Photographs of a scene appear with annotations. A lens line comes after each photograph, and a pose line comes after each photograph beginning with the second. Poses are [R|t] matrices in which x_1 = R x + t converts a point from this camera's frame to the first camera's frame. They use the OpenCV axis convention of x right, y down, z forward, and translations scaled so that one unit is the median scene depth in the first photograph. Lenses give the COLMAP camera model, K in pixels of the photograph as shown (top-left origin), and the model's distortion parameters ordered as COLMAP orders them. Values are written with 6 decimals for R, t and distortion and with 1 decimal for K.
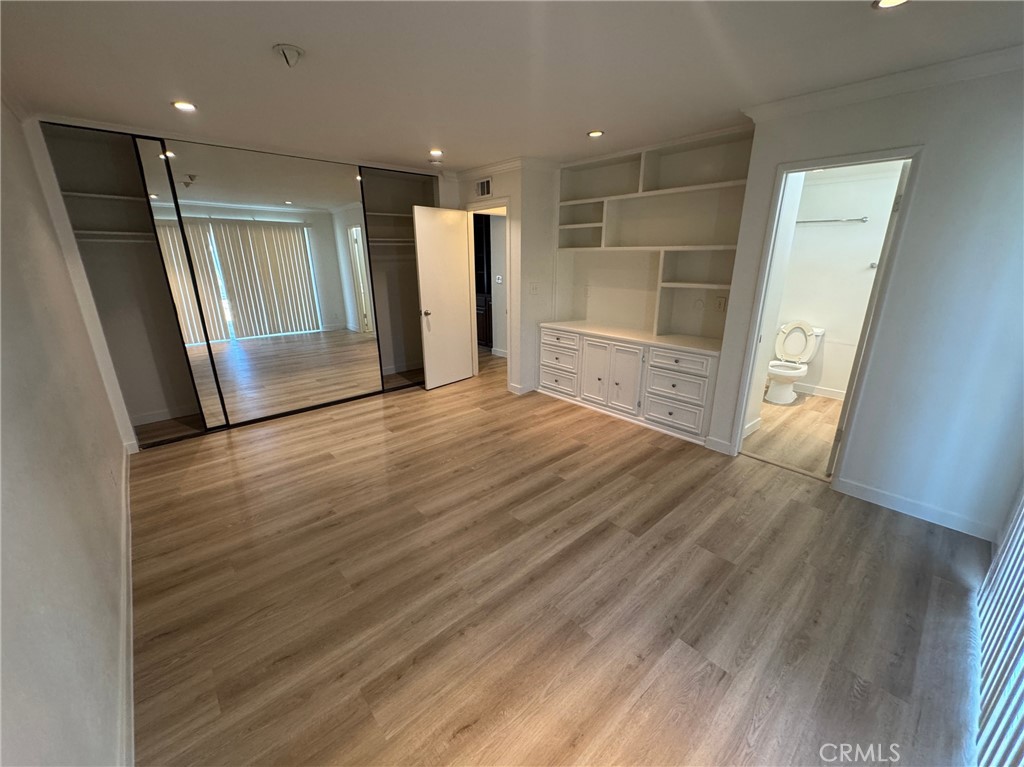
lens RADIAL K [[411.2, 0, 512.2], [0, 411.2, 385.4], [0, 0, 1]] dist [0.010517, 0.000210]
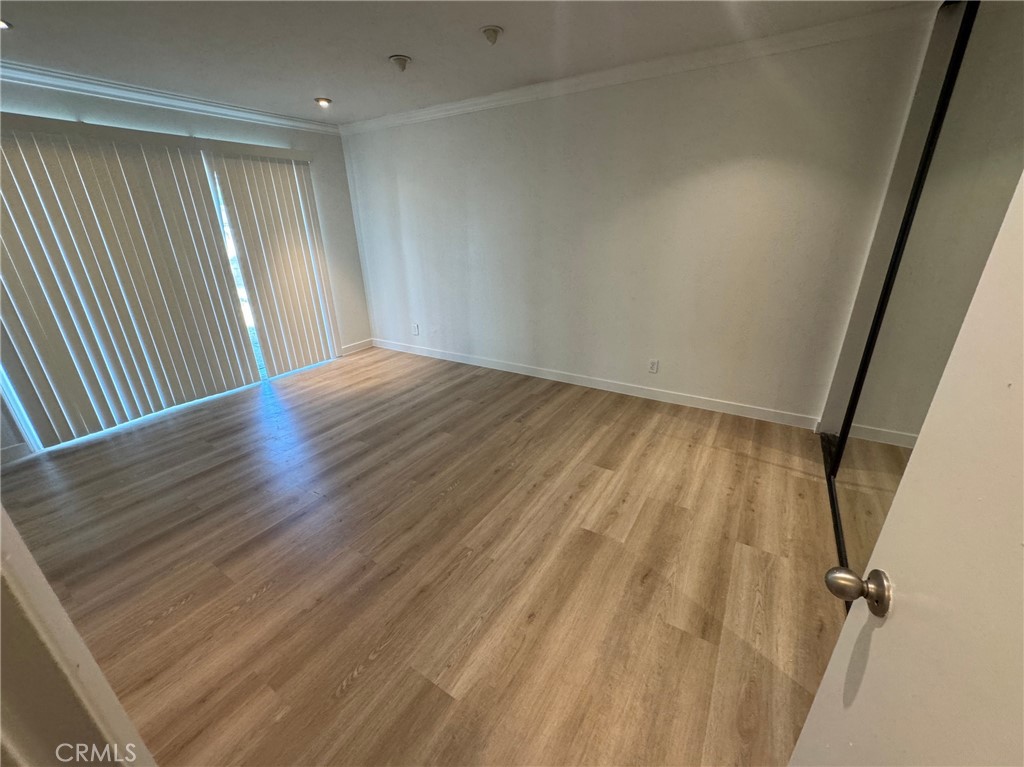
lens RADIAL K [[411.2, 0, 510.9], [0, 411.2, 383.0], [0, 0, 1]] dist [0.010517, 0.000210]
pose [[-0.960470, 0.130119, -0.246102, -0.095826], [-0.054042, 0.780072, 0.623352, -0.421210], [0.273087, 0.612011, -0.742204, 1.398547]]
